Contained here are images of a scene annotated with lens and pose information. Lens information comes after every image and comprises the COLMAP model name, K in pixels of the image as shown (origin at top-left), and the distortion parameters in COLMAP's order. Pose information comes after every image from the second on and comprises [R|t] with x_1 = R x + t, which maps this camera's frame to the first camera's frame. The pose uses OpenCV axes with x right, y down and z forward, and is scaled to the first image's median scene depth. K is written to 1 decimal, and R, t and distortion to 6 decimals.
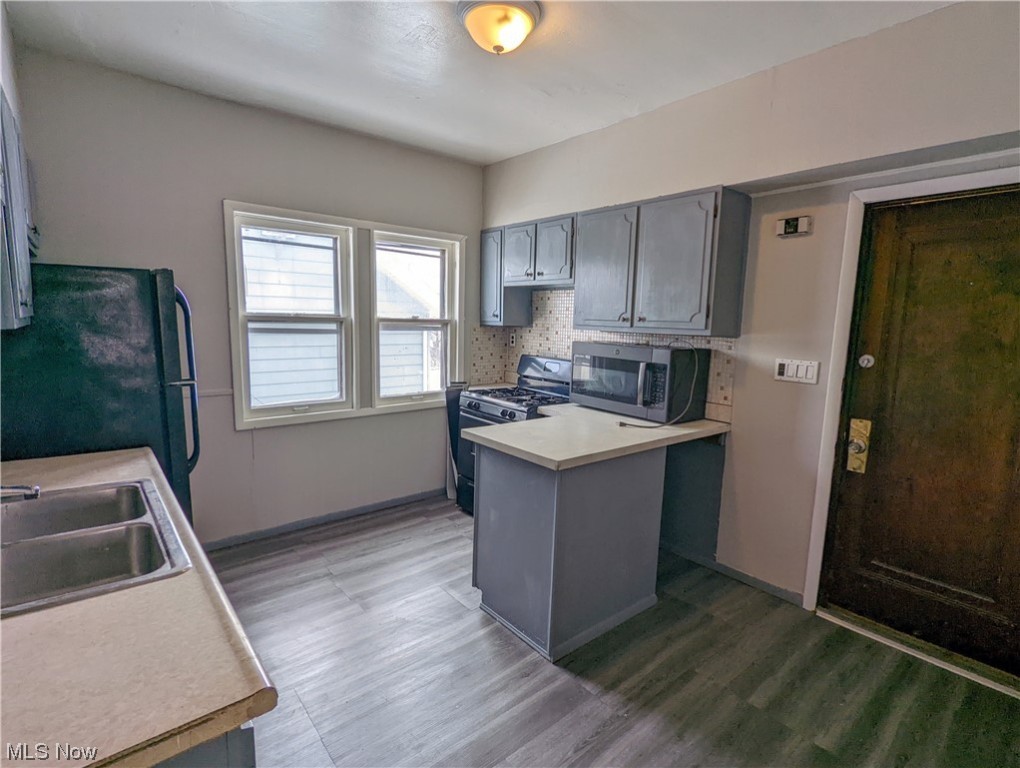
lens RADIAL K [[502.6, 0, 510.0], [0, 502.6, 384.0], [0, 0, 1]] dist [-0.002379, -0.000285]
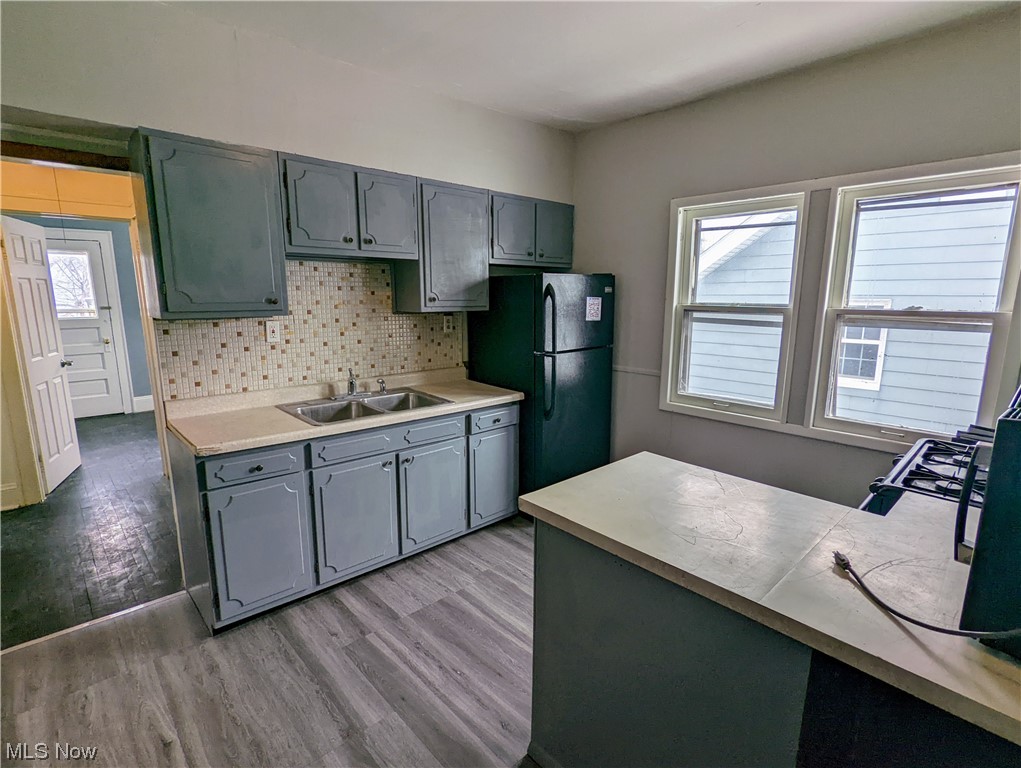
lens RADIAL K [[503.1, 0, 510.5], [0, 503.1, 384.0], [0, 0, 1]] dist [-0.002379, -0.000285]
pose [[0.036838, 0.154700, -0.987274, 0.532305], [-0.133654, 0.979832, 0.148547, -0.082546], [0.990343, 0.126481, 0.056771, 0.598133]]
